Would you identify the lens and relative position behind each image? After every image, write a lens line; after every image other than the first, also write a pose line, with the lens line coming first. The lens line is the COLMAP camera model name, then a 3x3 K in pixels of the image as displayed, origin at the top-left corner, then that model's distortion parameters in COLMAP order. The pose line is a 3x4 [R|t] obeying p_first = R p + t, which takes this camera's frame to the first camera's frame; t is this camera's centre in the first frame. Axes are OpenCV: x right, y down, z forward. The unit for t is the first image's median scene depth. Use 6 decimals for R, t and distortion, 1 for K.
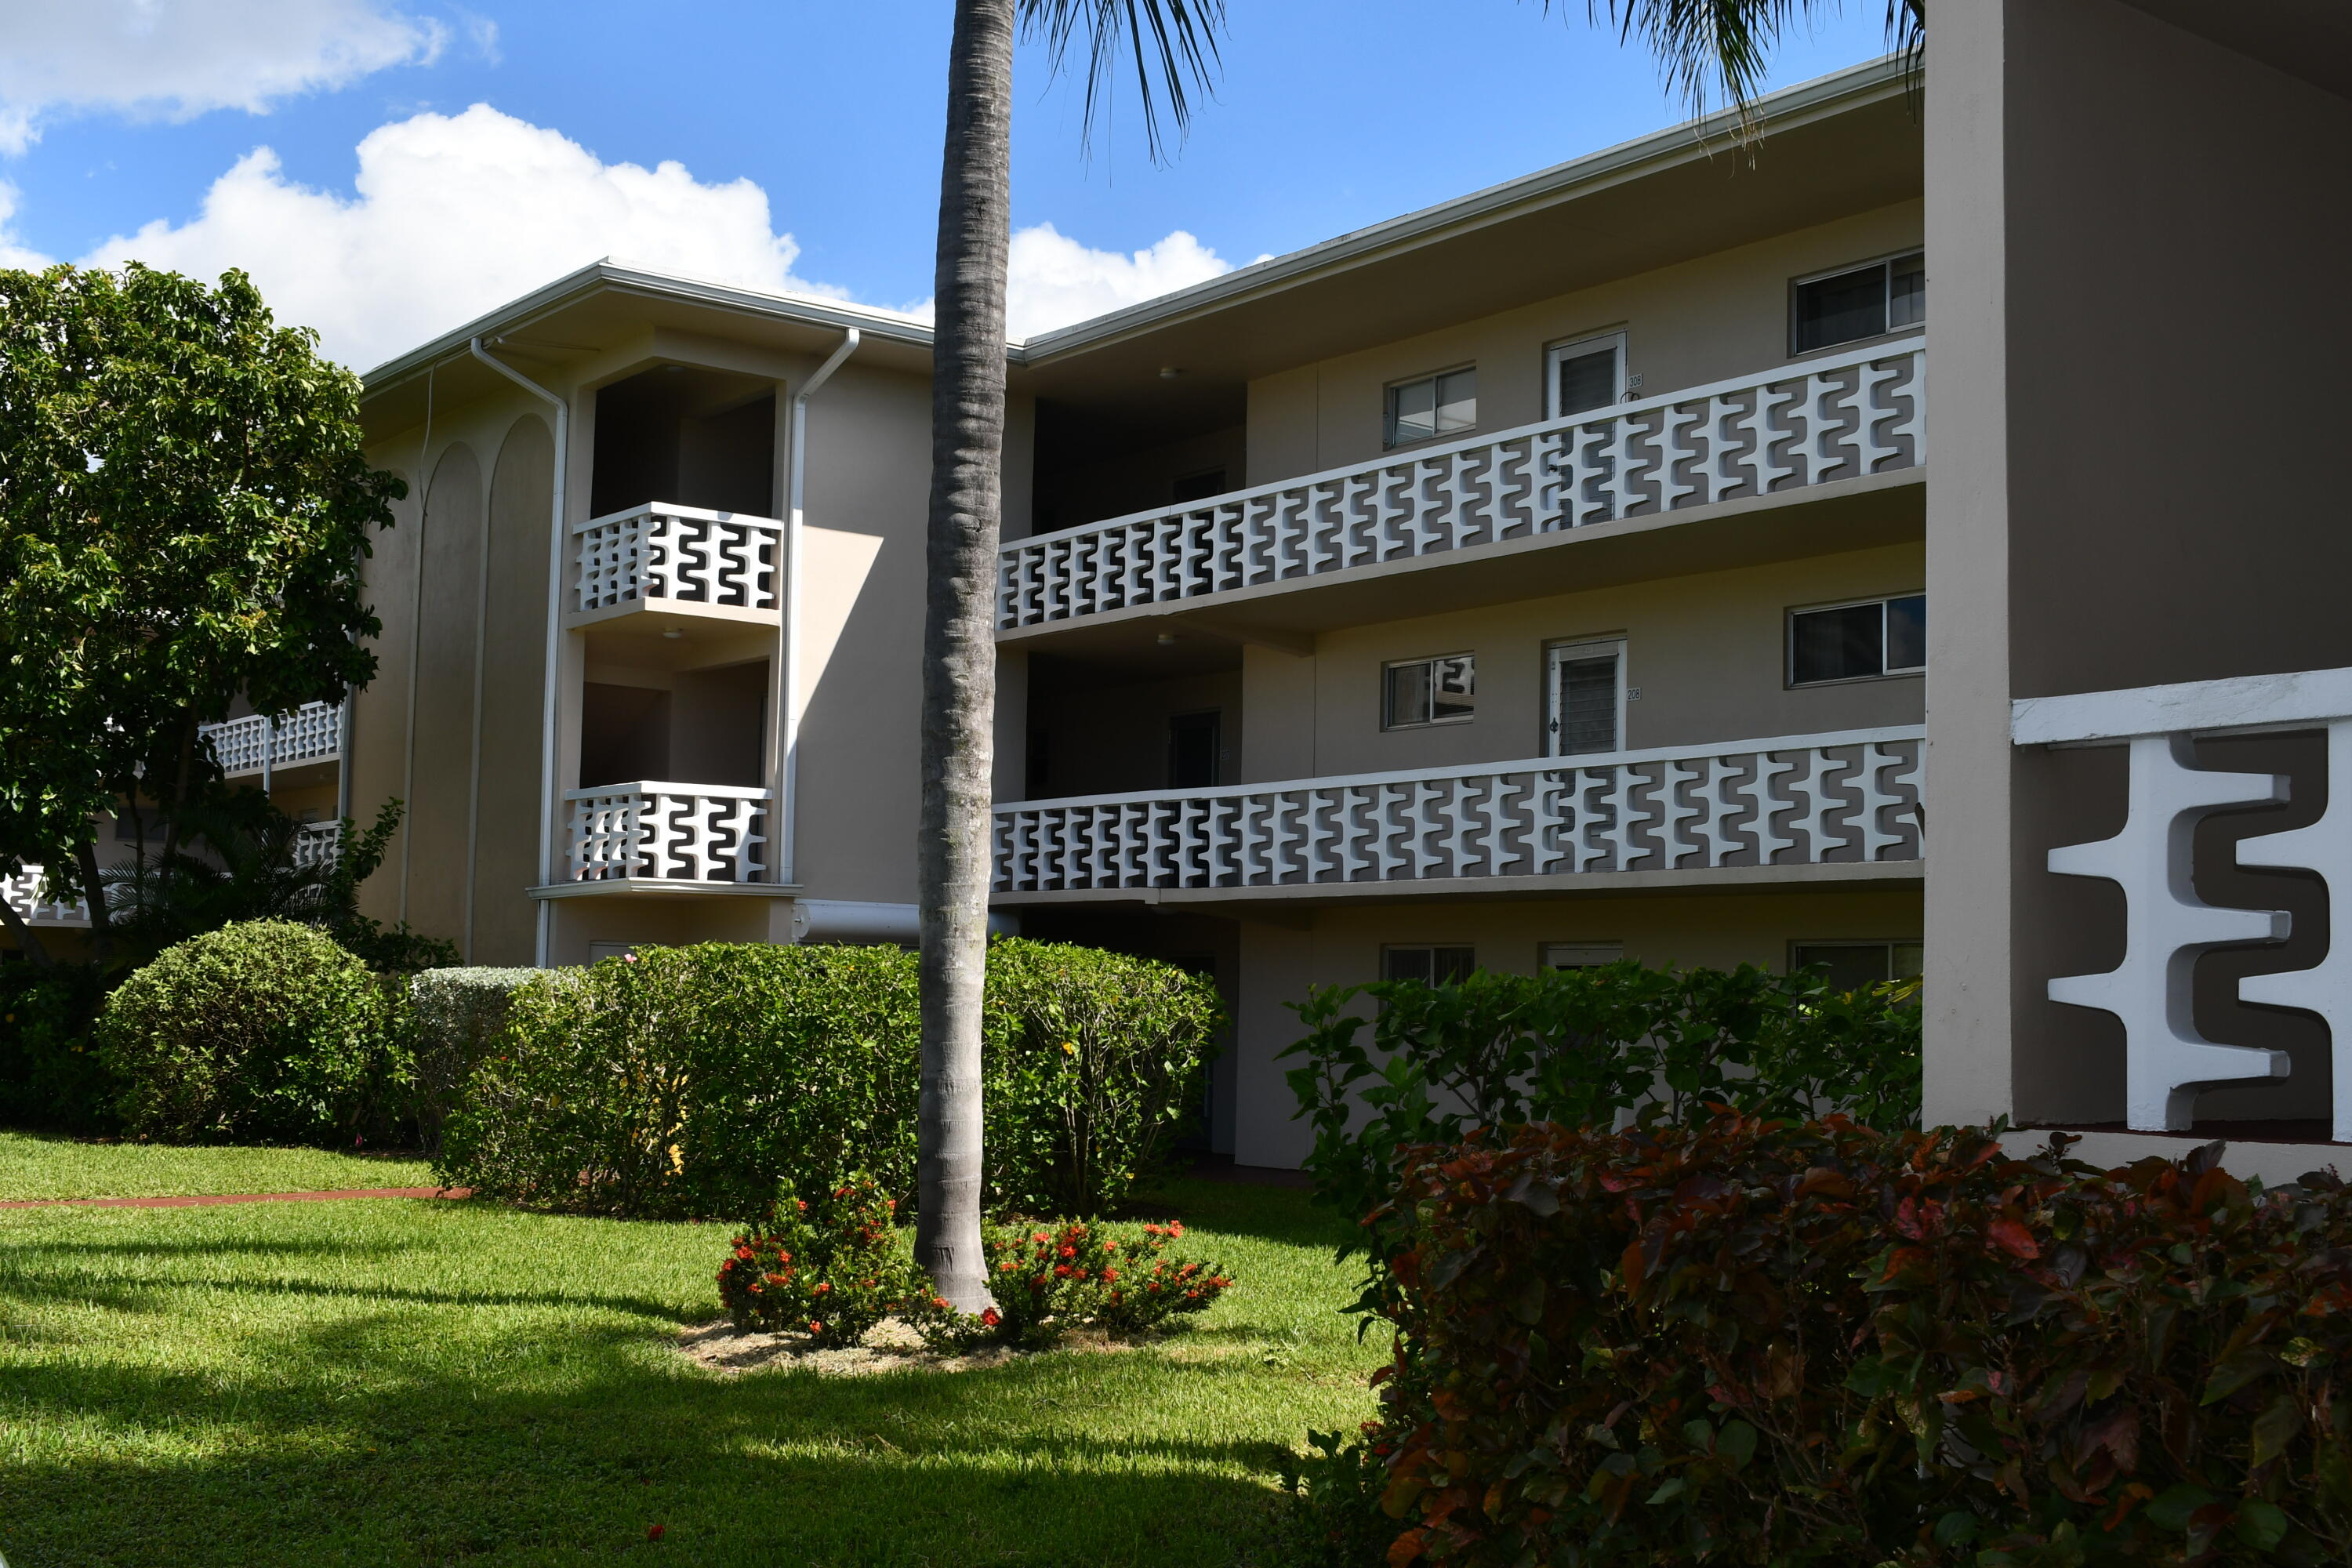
lens RADIAL K [[2687.7, 0, 1176.0], [0, 2687.7, 786.9], [0, 0, 1]] dist [-0.023236, 0.000000]
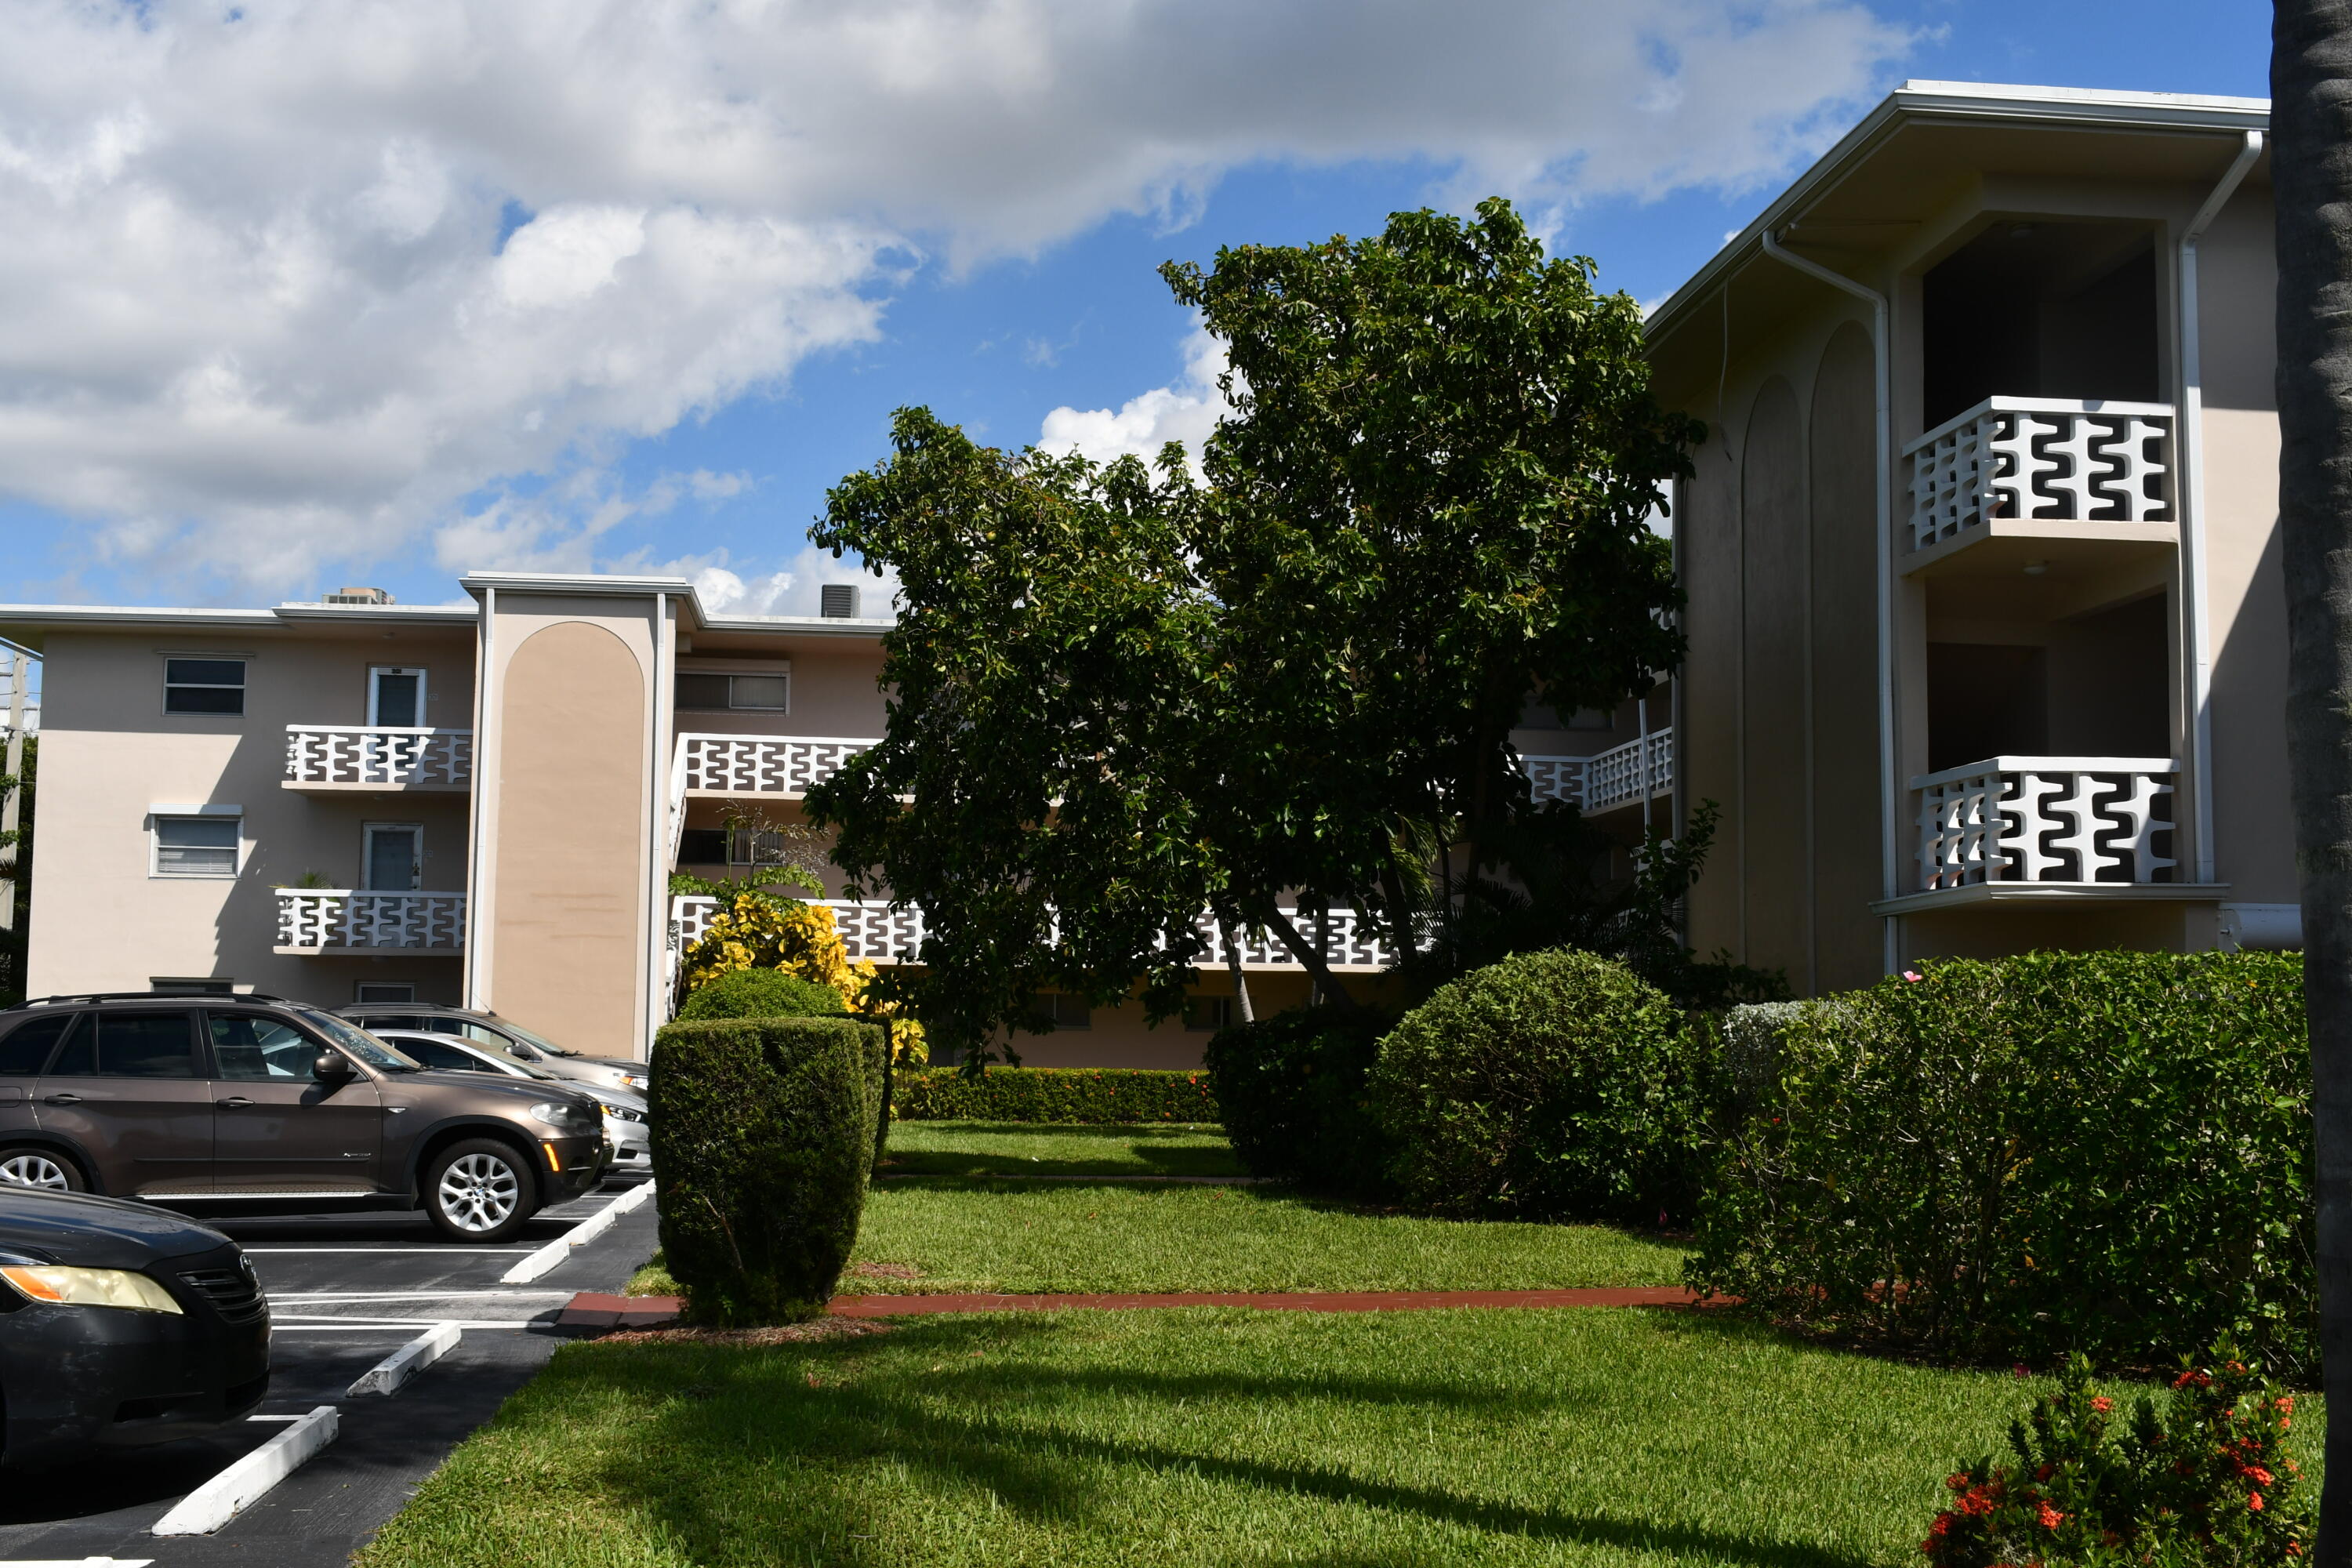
lens RADIAL K [[2687.7, 0, 1175.8], [0, 2687.7, 783.7], [0, 0, 1]] dist [-0.023236, 0.000000]
pose [[0.856906, -0.057665, -0.512237, -0.007368], [0.047875, 0.998331, -0.032298, 0.018833], [0.513244, 0.003153, 0.858237, 0.213602]]
